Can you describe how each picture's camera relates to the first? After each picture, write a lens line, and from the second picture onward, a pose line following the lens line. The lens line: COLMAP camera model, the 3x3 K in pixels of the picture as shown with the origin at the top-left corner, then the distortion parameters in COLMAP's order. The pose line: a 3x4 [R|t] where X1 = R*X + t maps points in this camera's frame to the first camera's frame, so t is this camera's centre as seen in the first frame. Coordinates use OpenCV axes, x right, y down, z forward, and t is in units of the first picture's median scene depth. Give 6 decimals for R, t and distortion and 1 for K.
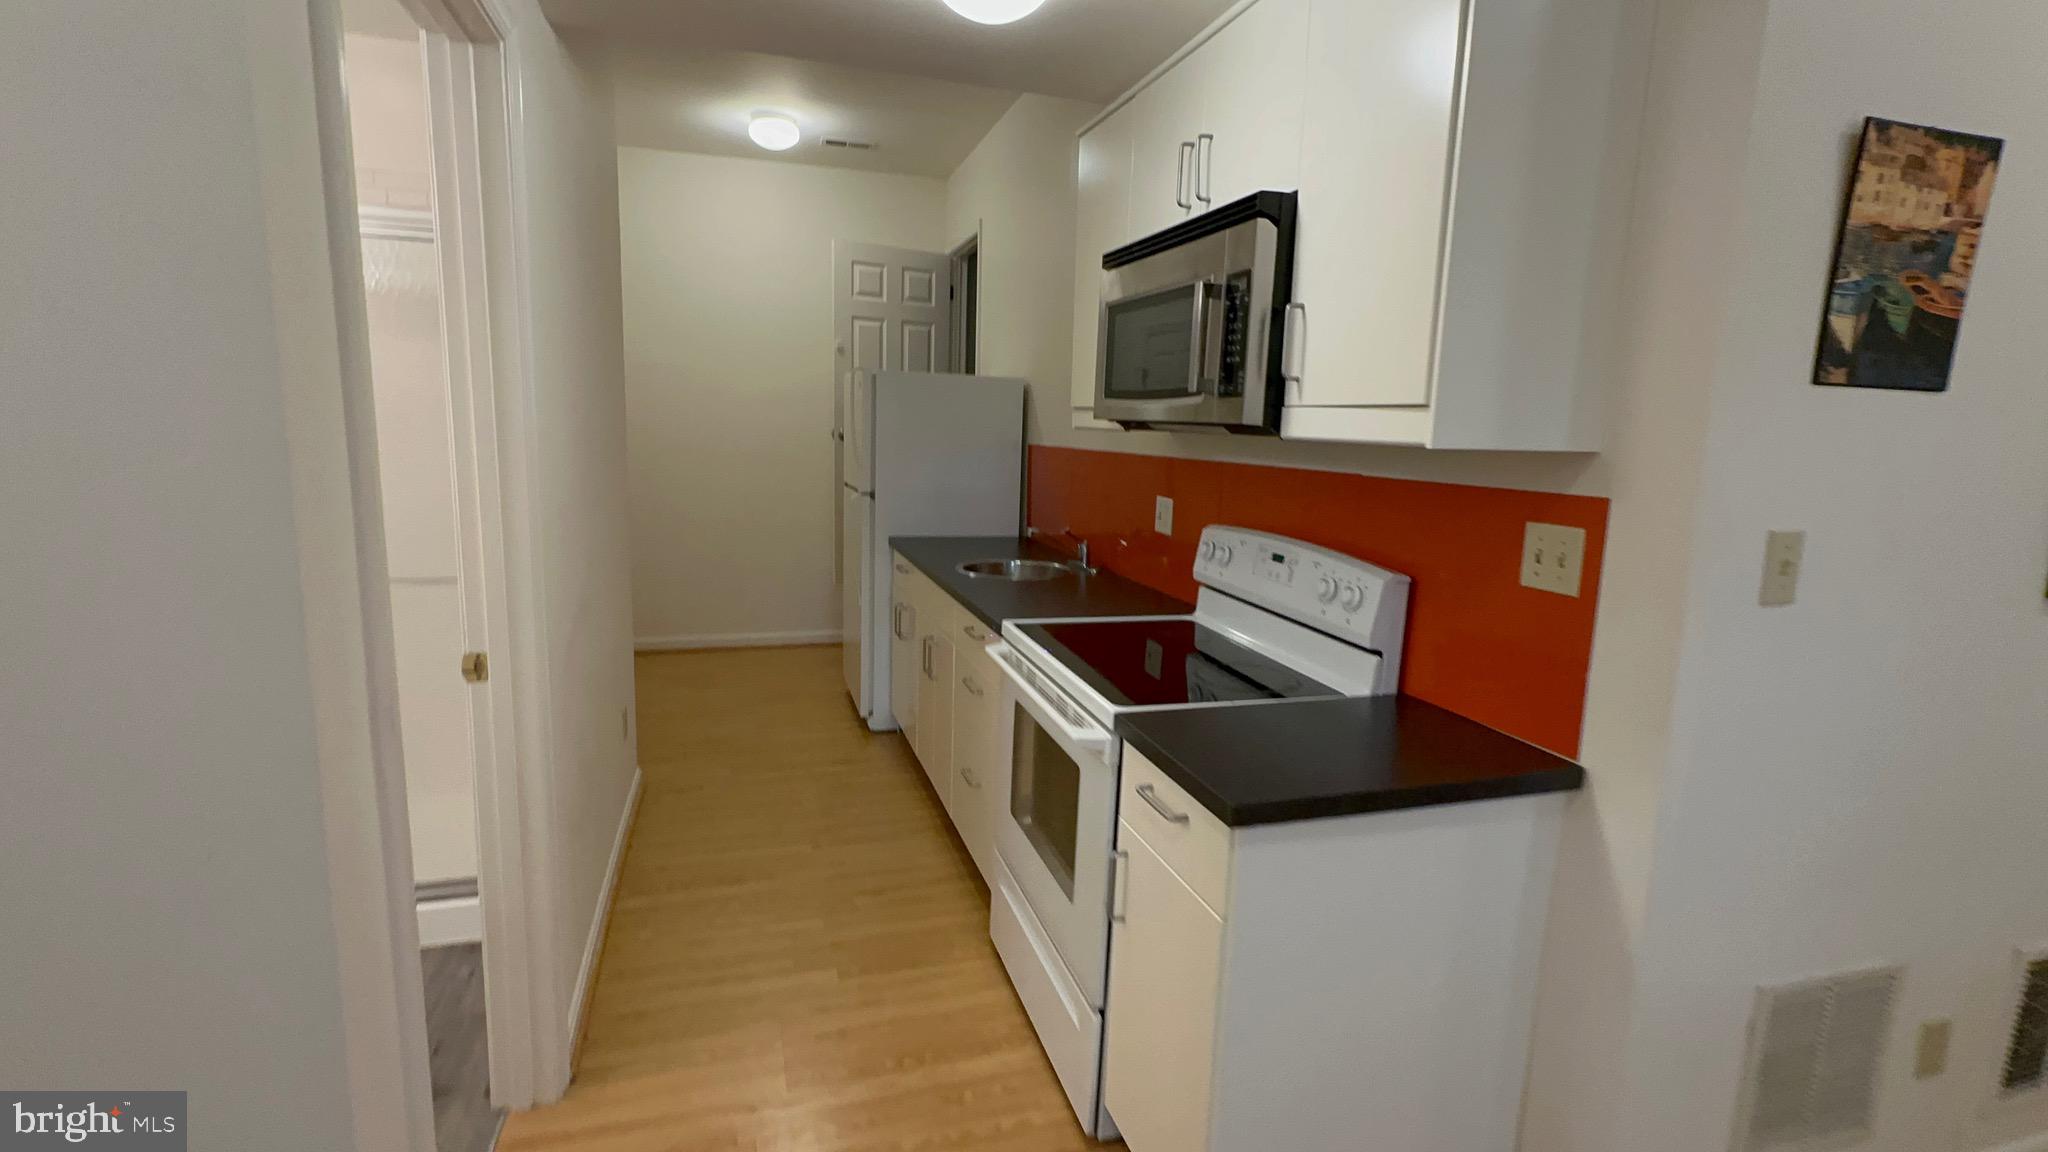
lens RADIAL K [[930.6, 0, 1028.8], [0, 930.6, 578.1], [0, 0, 1]] dist [-0.001980, 0.000507]
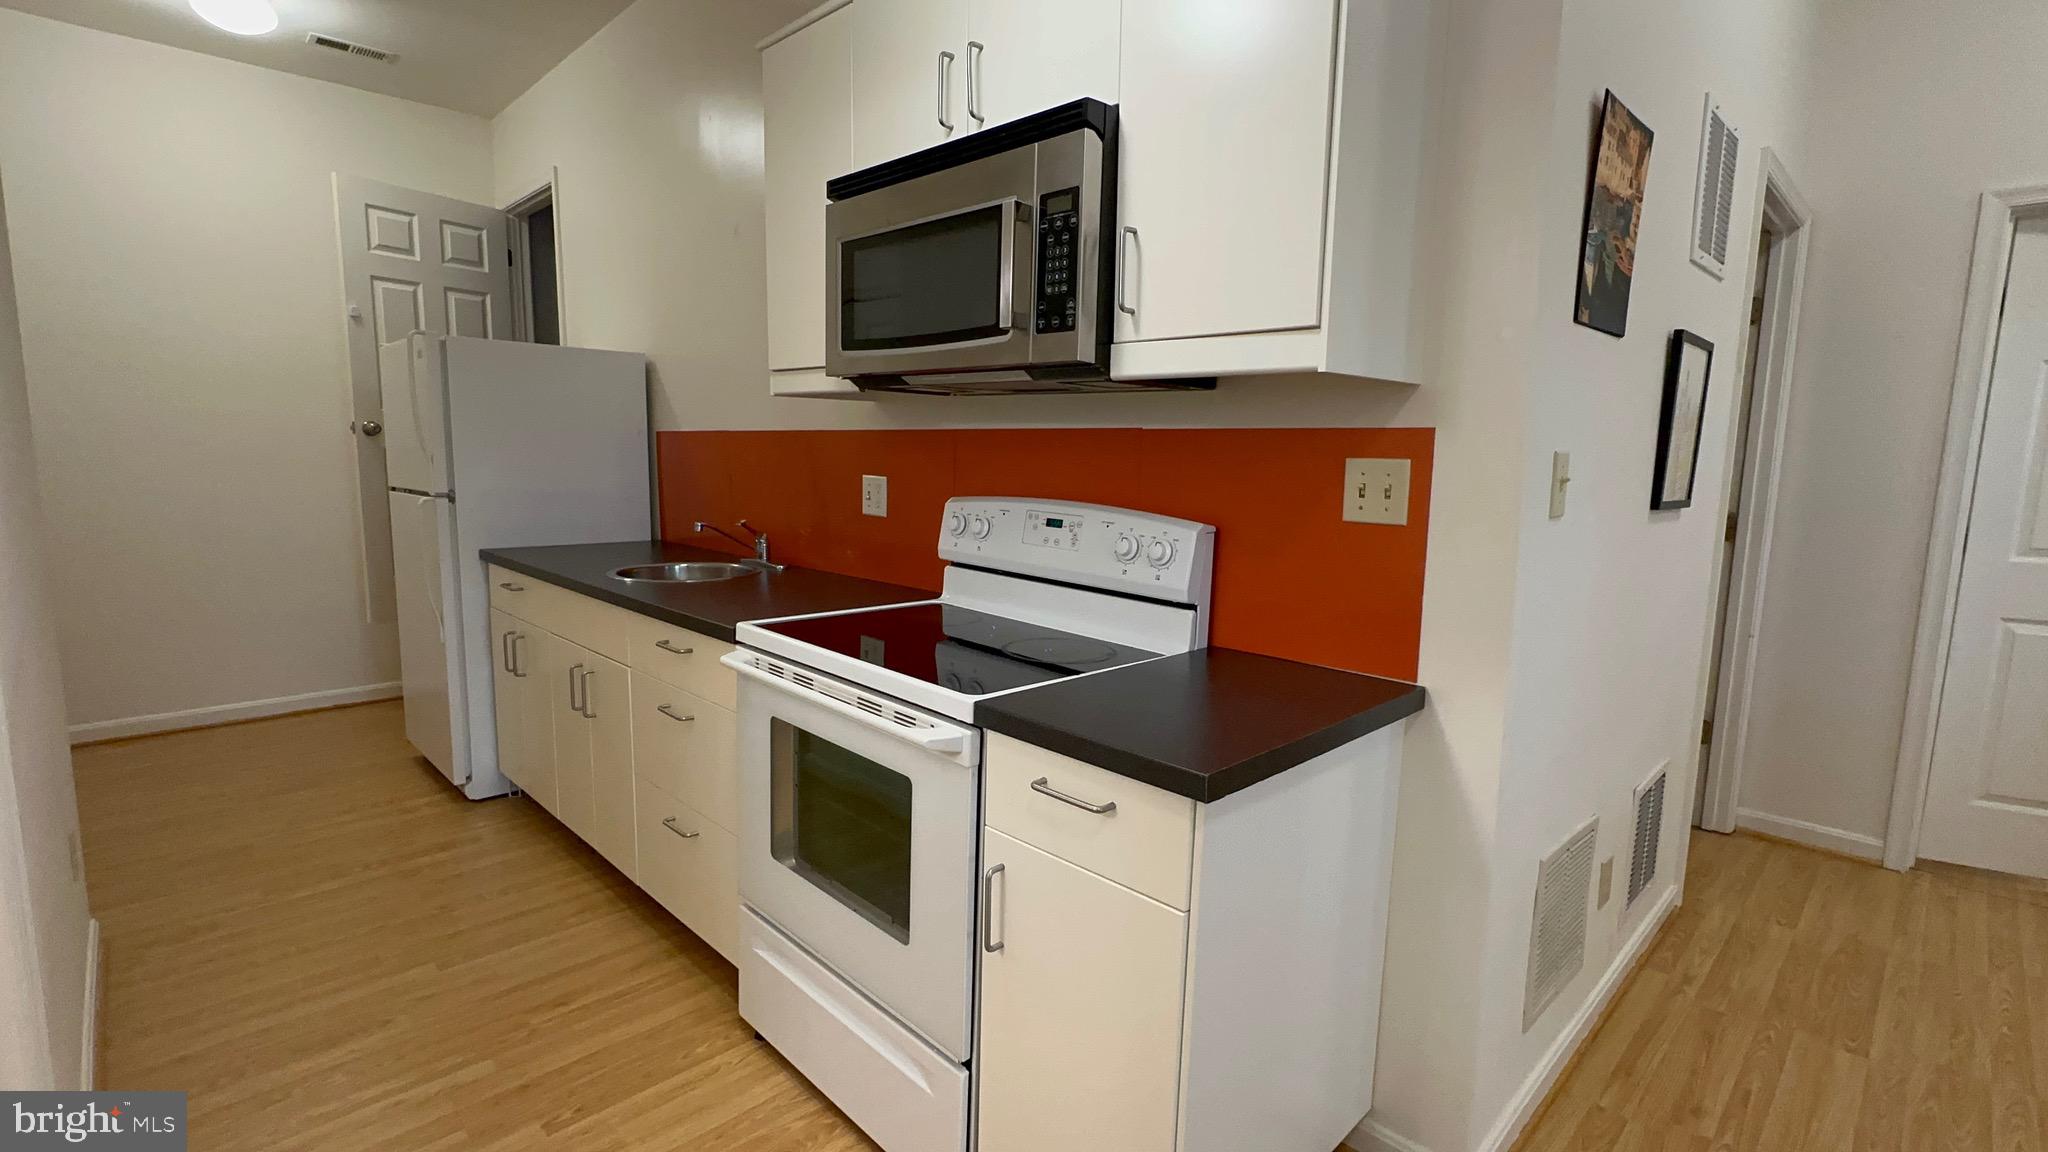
lens RADIAL K [[930.6, 0, 1028.8], [0, 930.6, 578.1], [0, 0, 1]] dist [-0.001980, 0.000507]
pose [[0.889121, -0.077500, 0.451063, -0.200104], [0.083787, 0.996465, 0.006051, 0.028700], [-0.449938, 0.032413, 0.892471, 0.201234]]
